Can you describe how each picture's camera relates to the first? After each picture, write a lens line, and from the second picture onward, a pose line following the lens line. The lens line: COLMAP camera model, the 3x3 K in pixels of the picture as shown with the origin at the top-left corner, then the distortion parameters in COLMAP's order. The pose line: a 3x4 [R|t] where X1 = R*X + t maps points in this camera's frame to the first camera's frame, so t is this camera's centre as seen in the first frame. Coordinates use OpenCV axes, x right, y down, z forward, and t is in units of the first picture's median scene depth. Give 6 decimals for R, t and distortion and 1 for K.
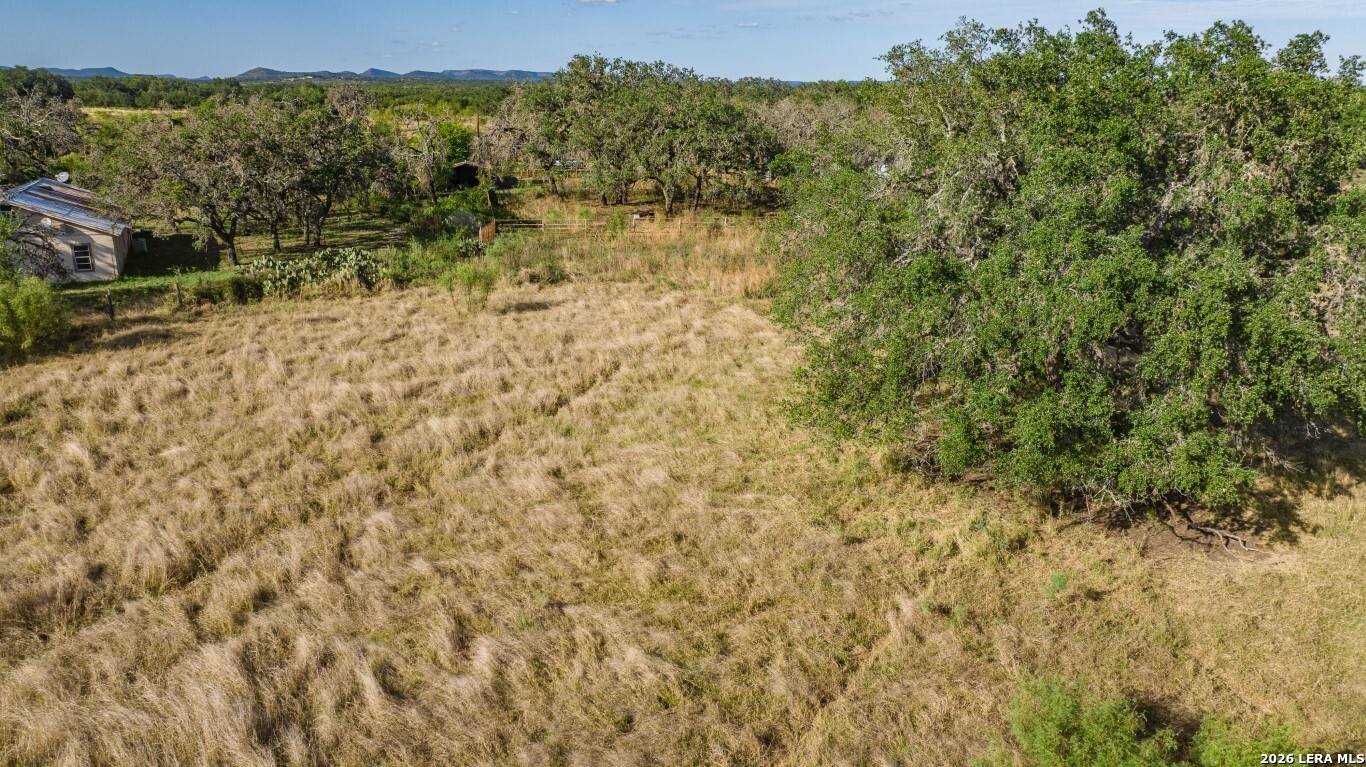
lens RADIAL K [[979.7, 0, 673.1], [0, 979.7, 378.1], [0, 0, 1]] dist [-0.041108, 0.043247]
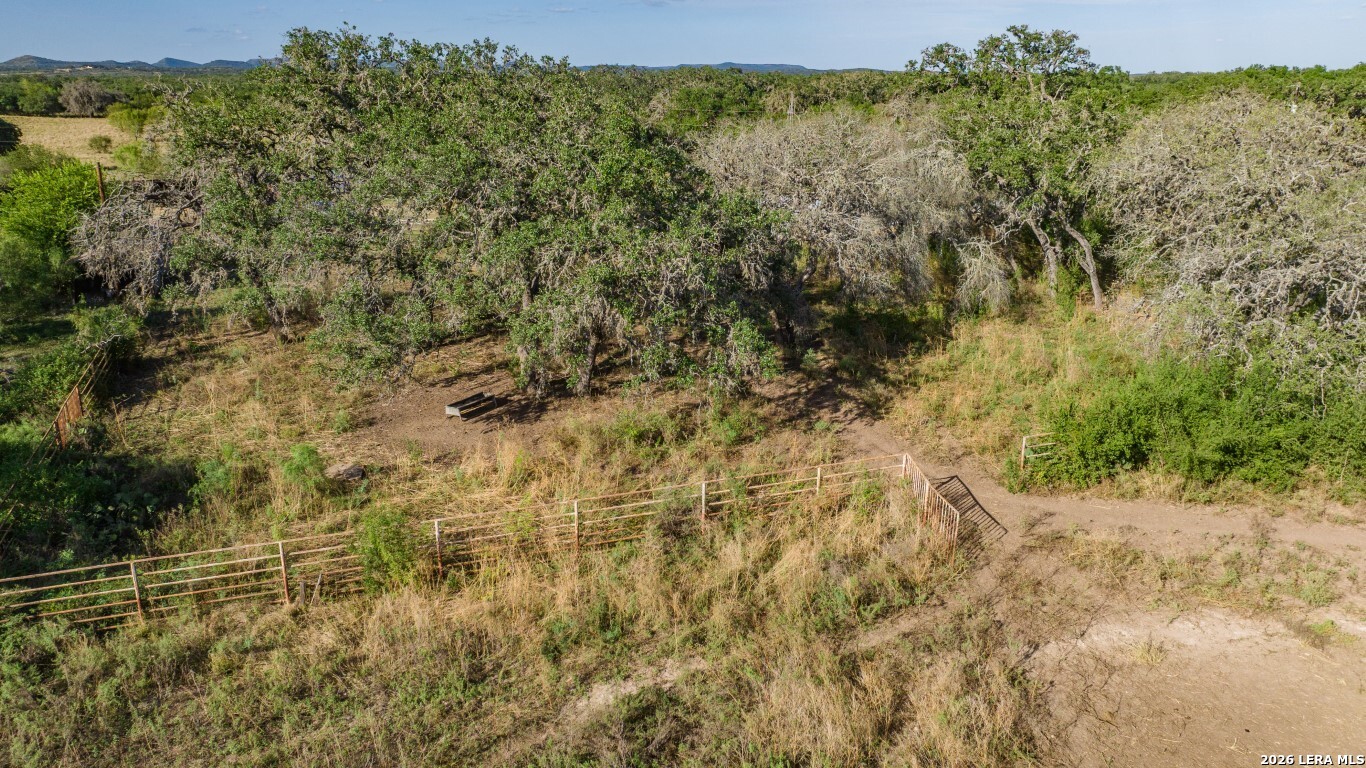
lens RADIAL K [[979.7, 0, 693.5], [0, 979.7, 372.4], [0, 0, 1]] dist [-0.041108, 0.043247]
pose [[0.982357, -0.065448, 0.175188, -0.008215], [0.063817, 0.997850, 0.014935, -0.176207], [-0.175789, -0.003492, 0.984422, 0.550206]]
